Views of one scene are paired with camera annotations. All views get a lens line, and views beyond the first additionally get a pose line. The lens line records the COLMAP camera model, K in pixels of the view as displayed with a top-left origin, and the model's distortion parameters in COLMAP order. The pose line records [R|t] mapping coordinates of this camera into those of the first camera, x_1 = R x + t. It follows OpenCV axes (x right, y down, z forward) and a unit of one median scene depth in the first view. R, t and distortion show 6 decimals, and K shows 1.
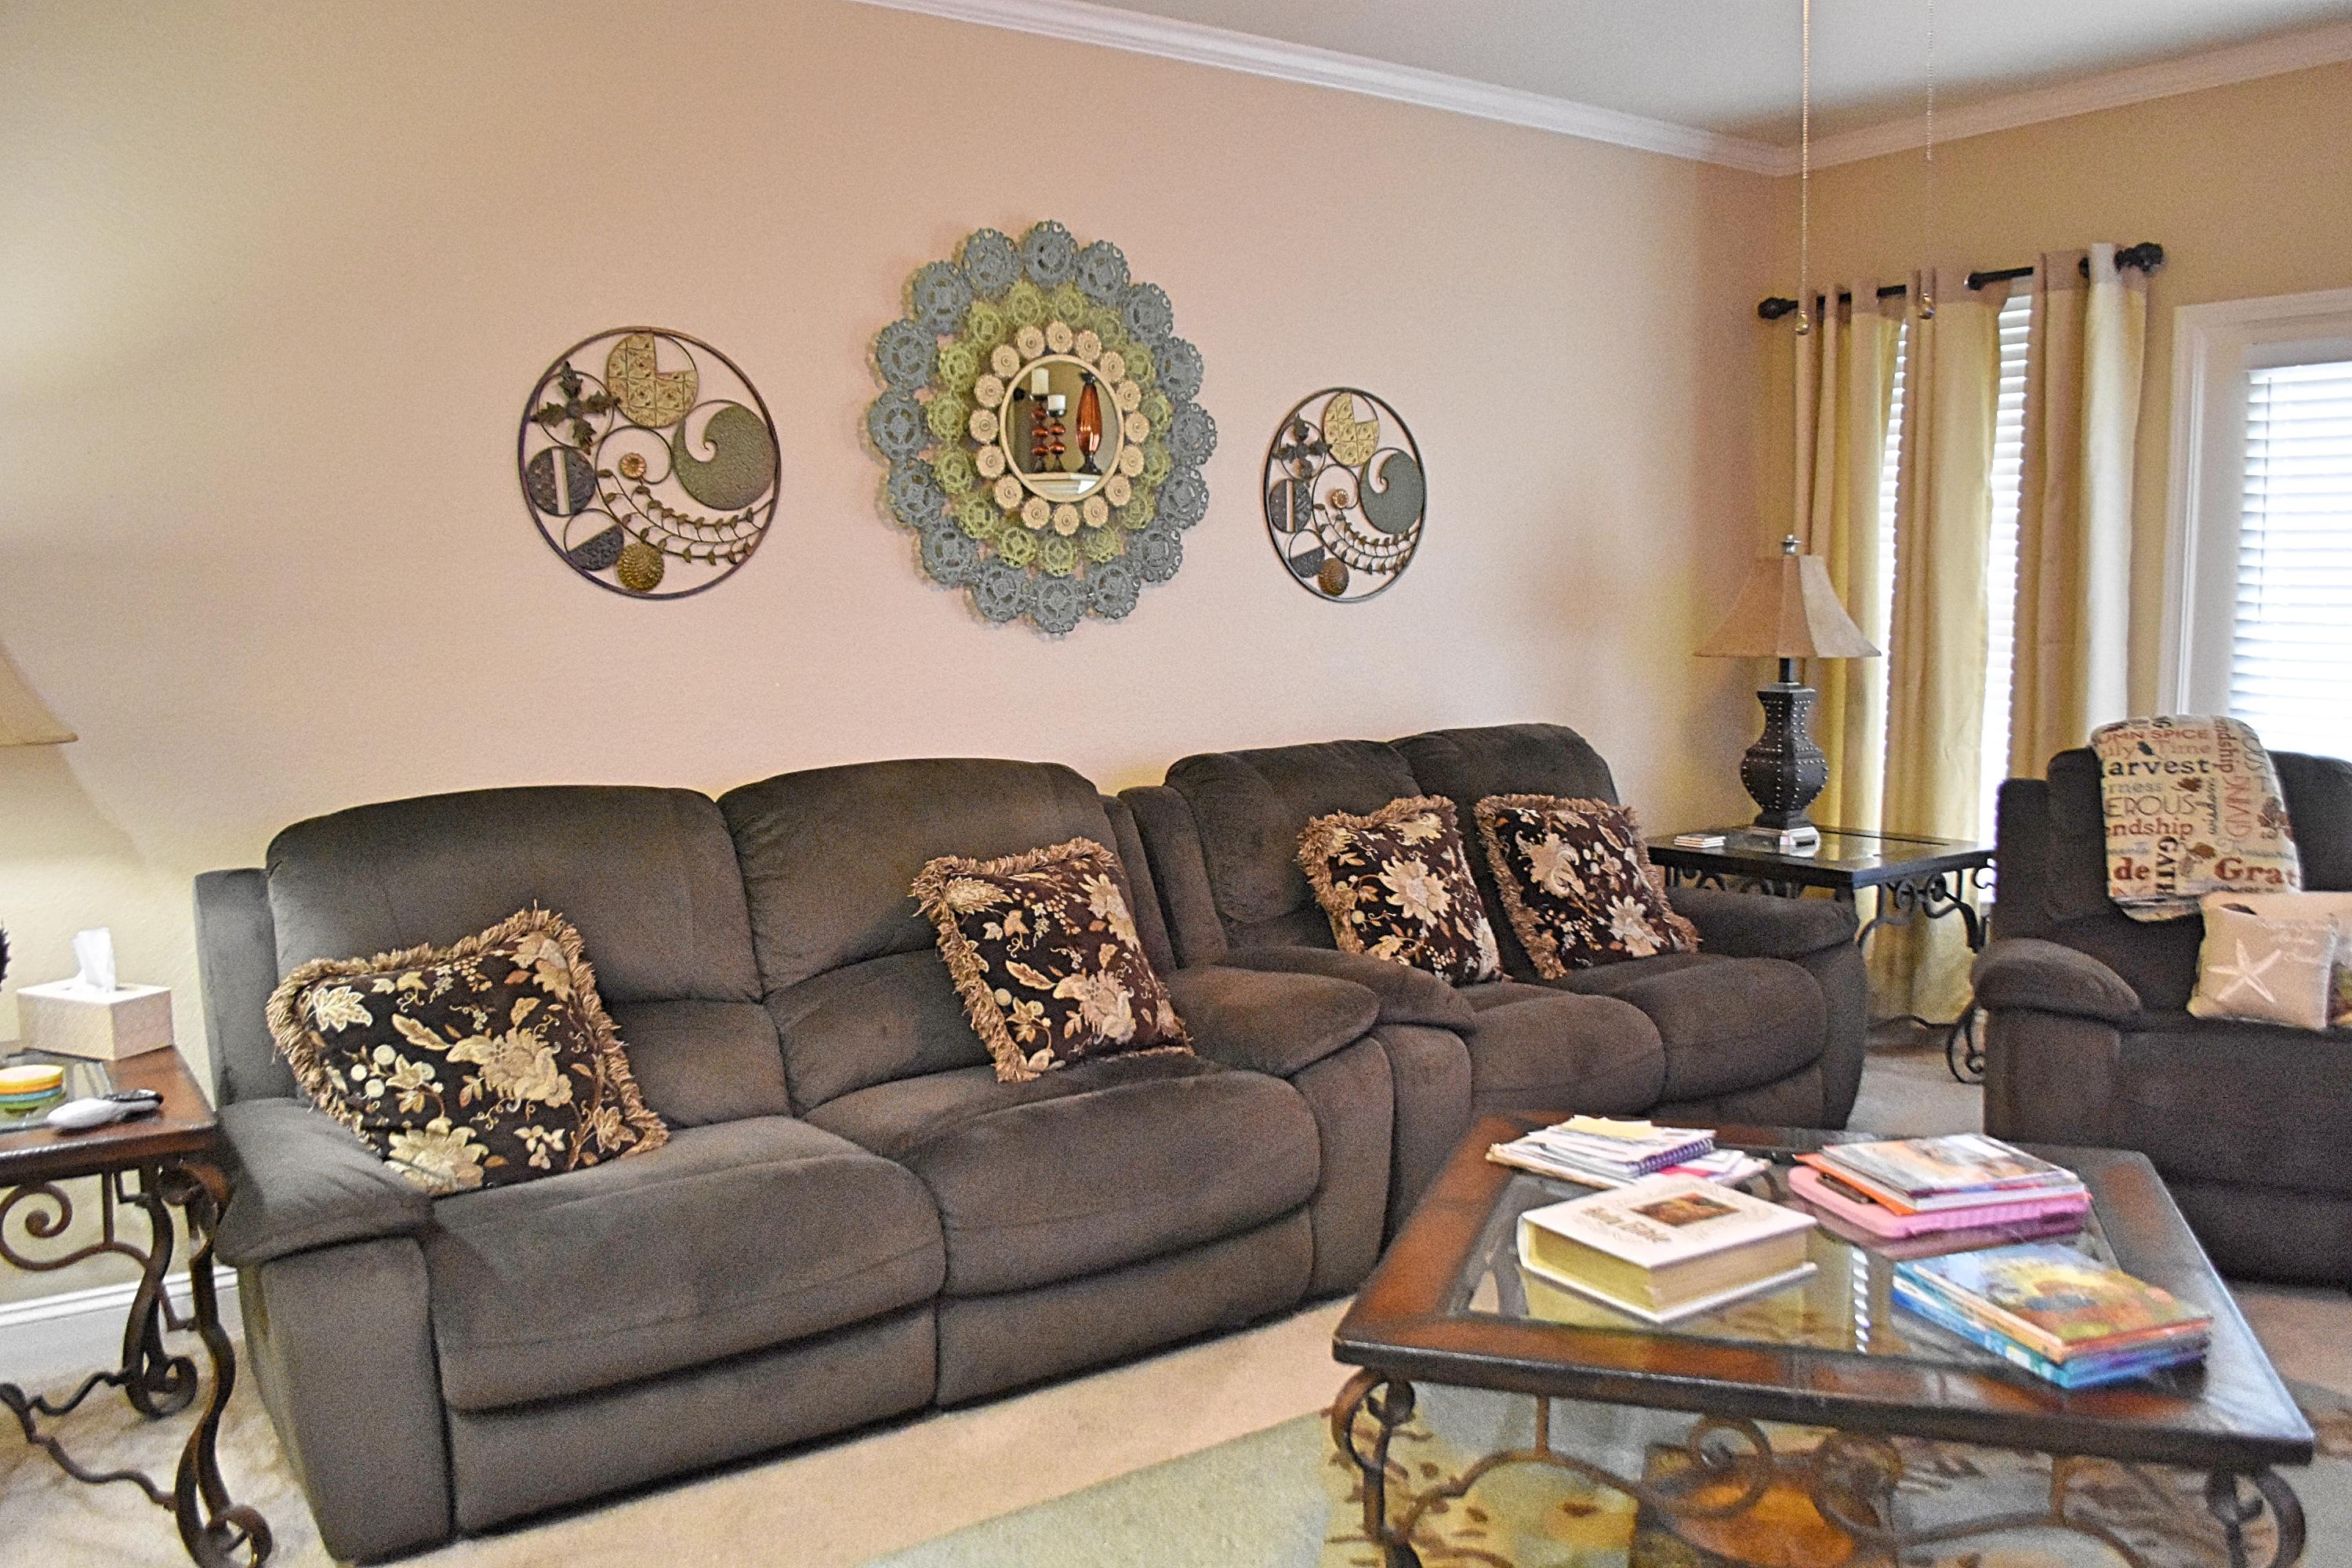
lens RADIAL K [[1863.8, 0, 1171.9], [0, 1863.8, 801.1], [0, 0, 1]] dist [-0.079858, 0.007587]
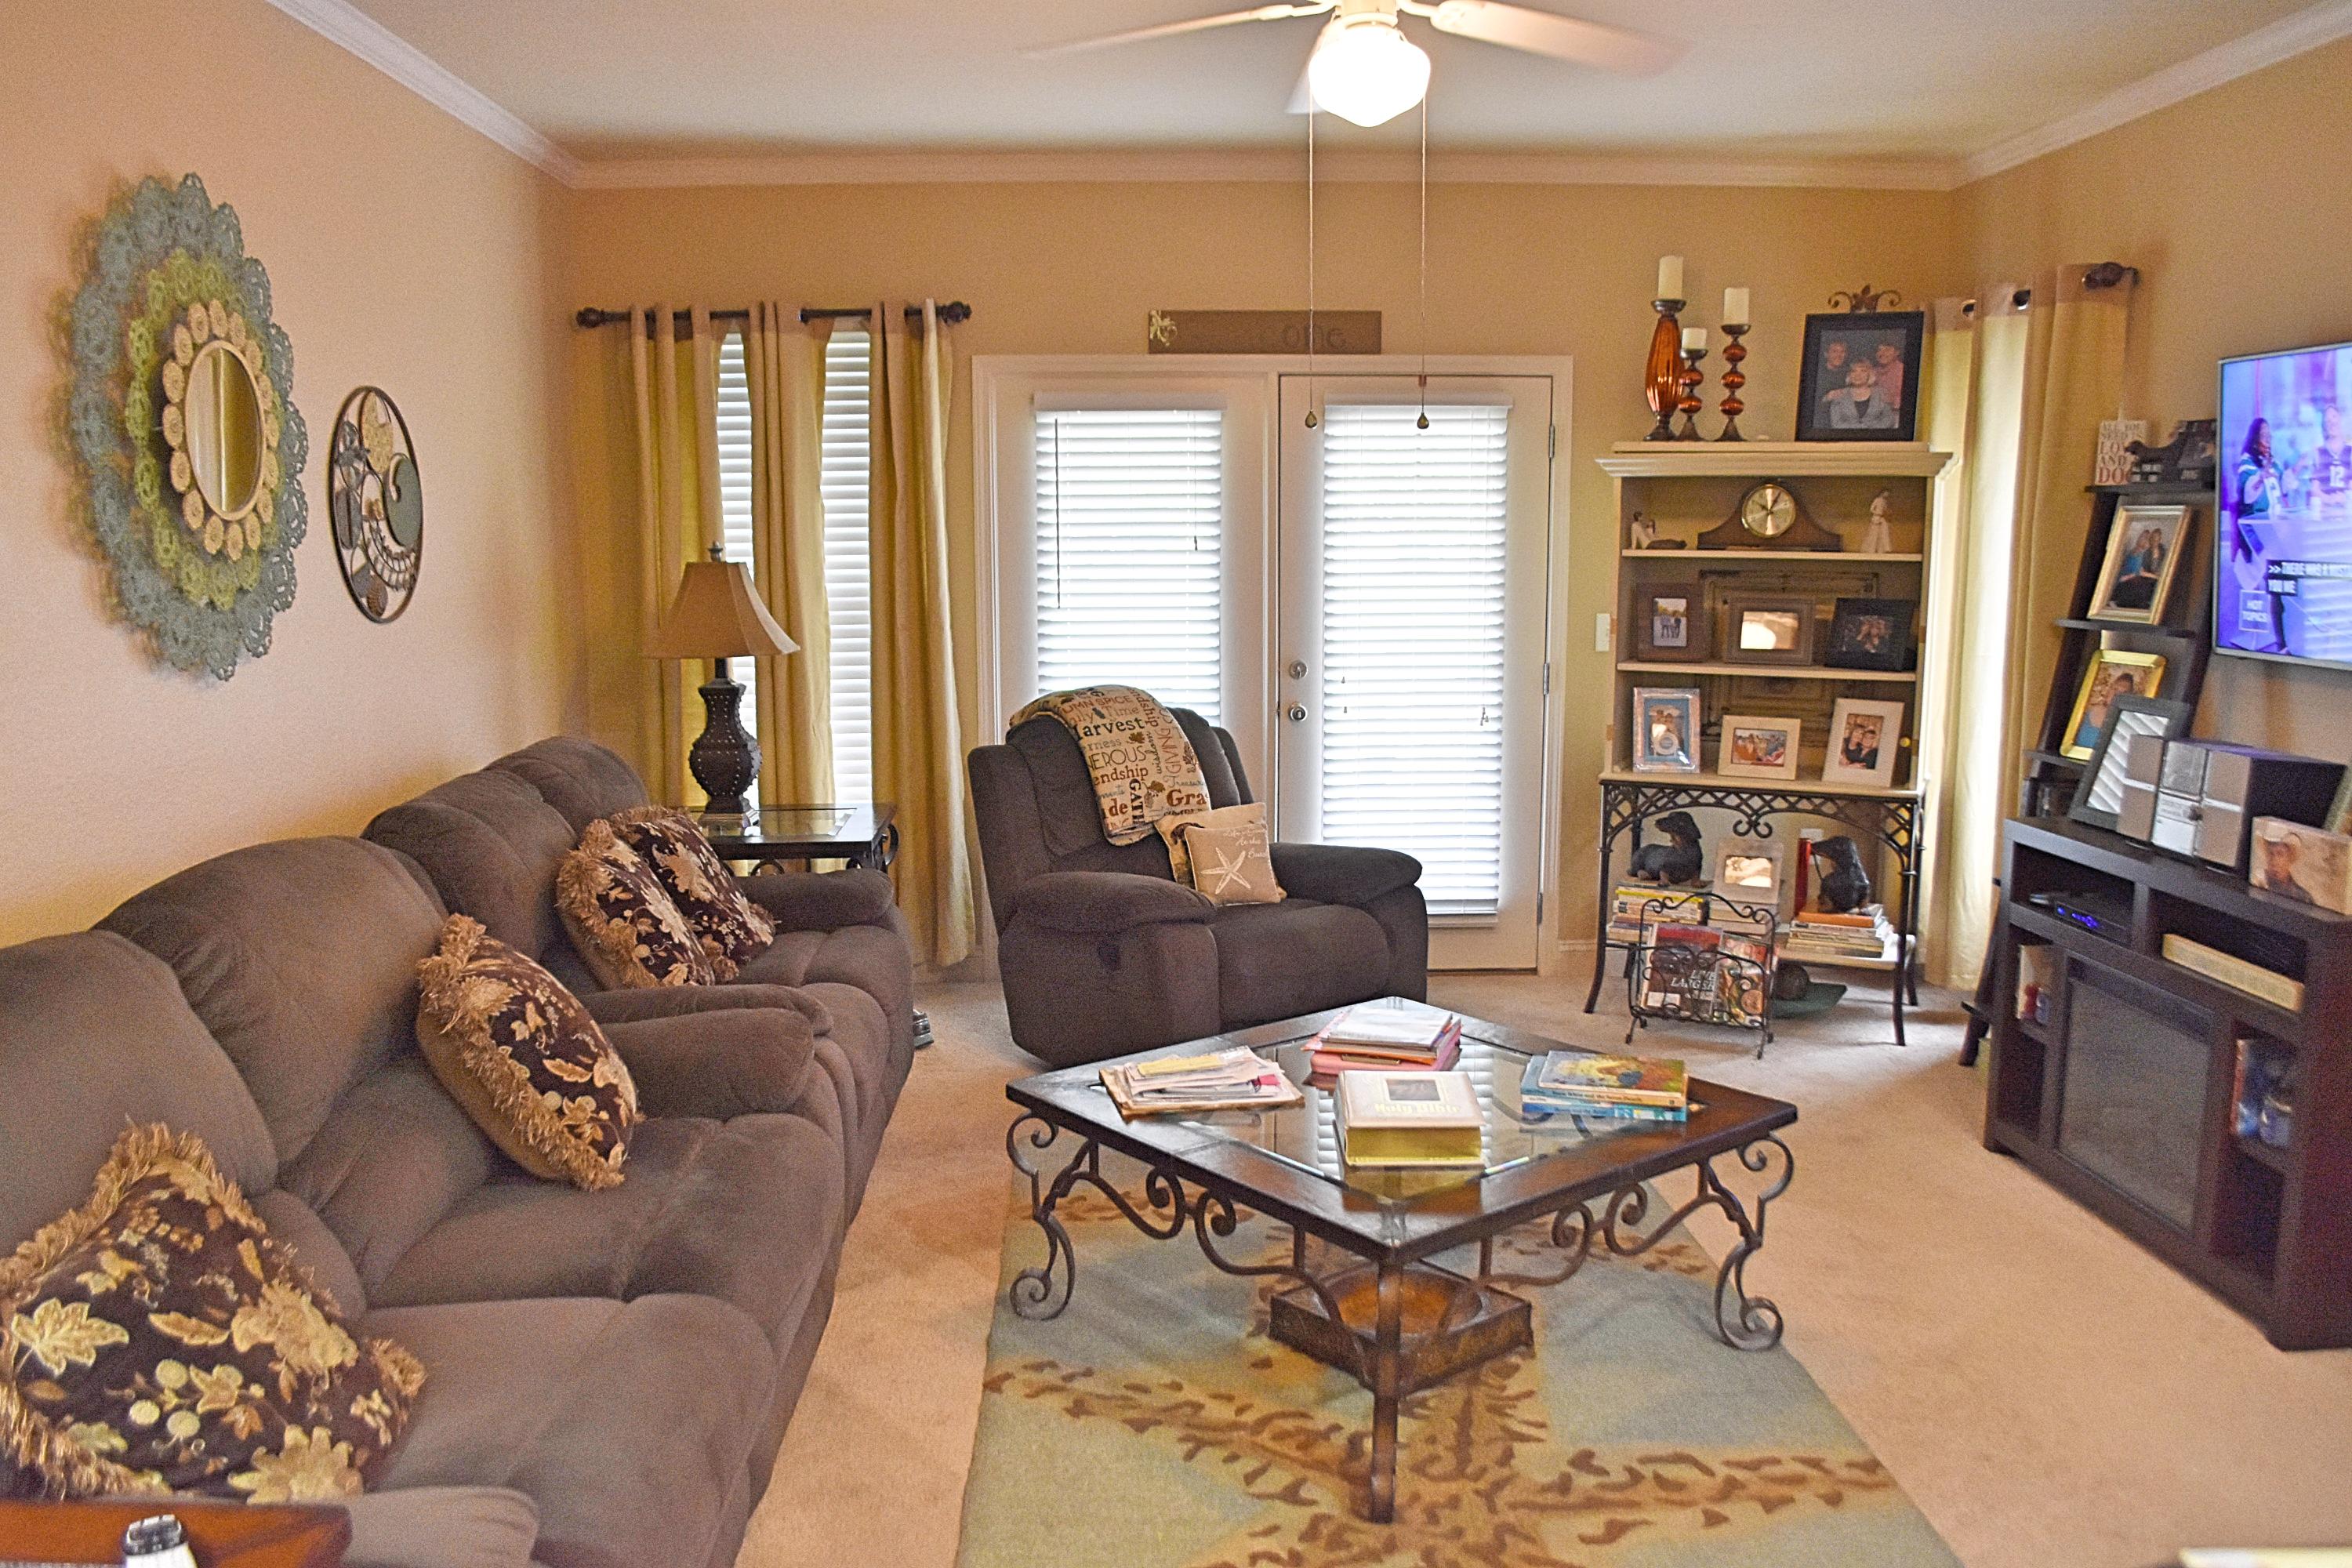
lens RADIAL K [[1863.8, 0, 1166.3], [0, 1863.8, 781.7], [0, 0, 1]] dist [-0.079858, 0.007587]
pose [[0.555255, -0.107180, 0.824745, -0.541106], [0.095881, 0.993299, 0.064532, -0.062401], [-0.826135, 0.043246, 0.561811, 0.225345]]
